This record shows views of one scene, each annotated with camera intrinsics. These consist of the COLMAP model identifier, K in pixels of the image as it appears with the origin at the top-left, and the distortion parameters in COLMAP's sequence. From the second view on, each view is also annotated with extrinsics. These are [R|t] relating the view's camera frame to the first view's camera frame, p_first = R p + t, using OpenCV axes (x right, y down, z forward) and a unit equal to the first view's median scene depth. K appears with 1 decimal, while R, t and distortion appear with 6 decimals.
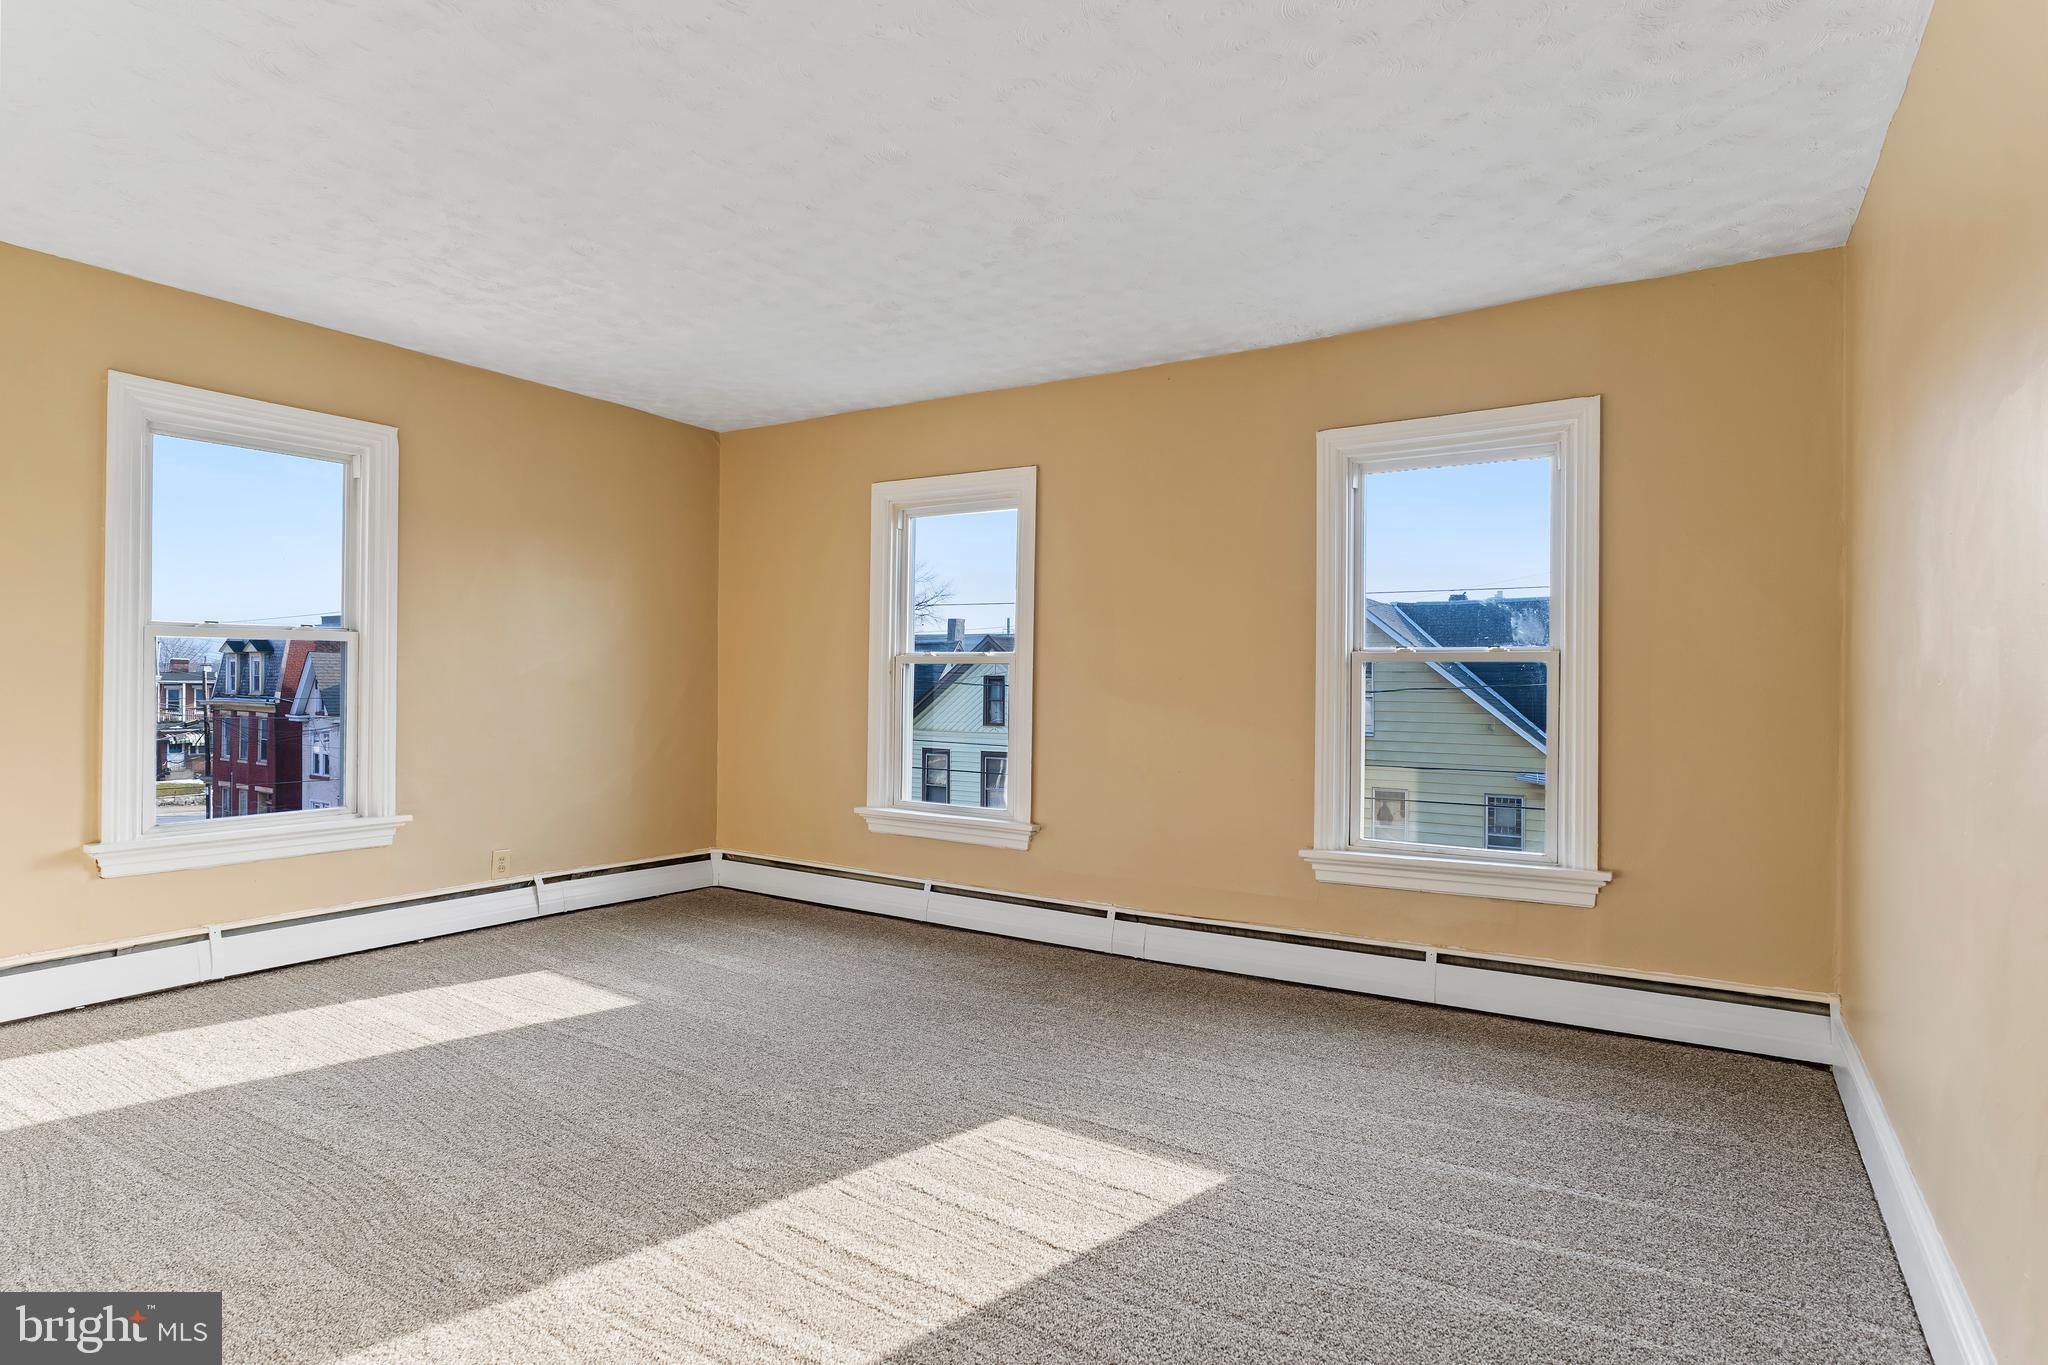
lens RADIAL K [[1052.9, 0, 1024.0], [0, 1052.9, 682.5], [0, 0, 1]] dist [-0.018134, -0.000231]
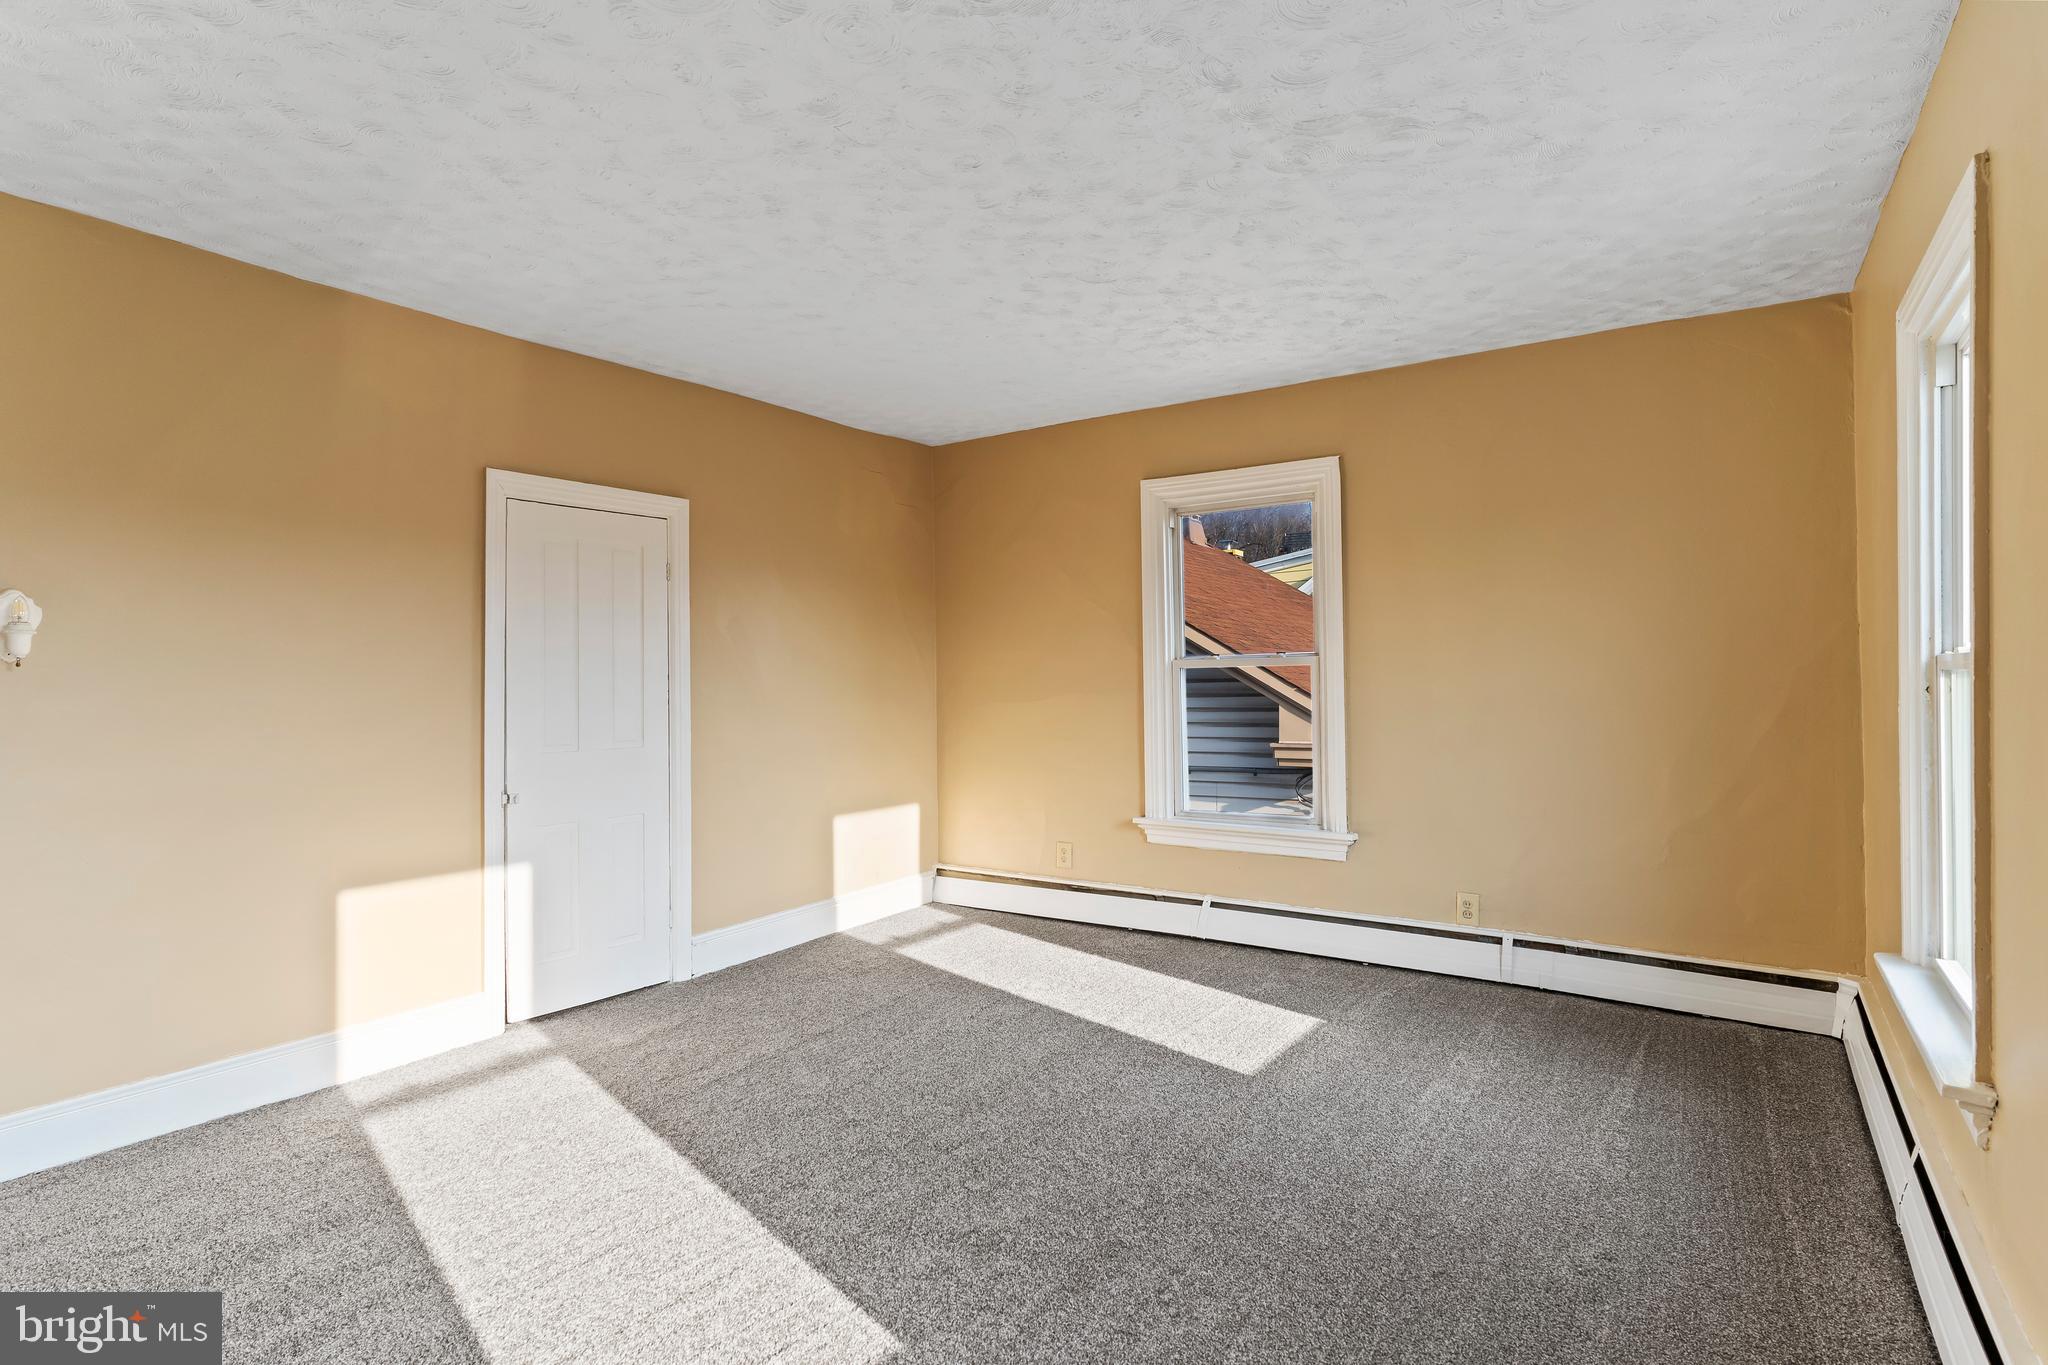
lens RADIAL K [[1059.5, 0, 1024.0], [0, 1059.5, 682.5], [0, 0, 1]] dist [-0.001708, -0.000192]
pose [[-0.046816, -0.009045, -0.998863, 0.460653], [0.003280, 0.999952, -0.009209, -0.012314], [0.998898, -0.003707, -0.046784, 0.749500]]
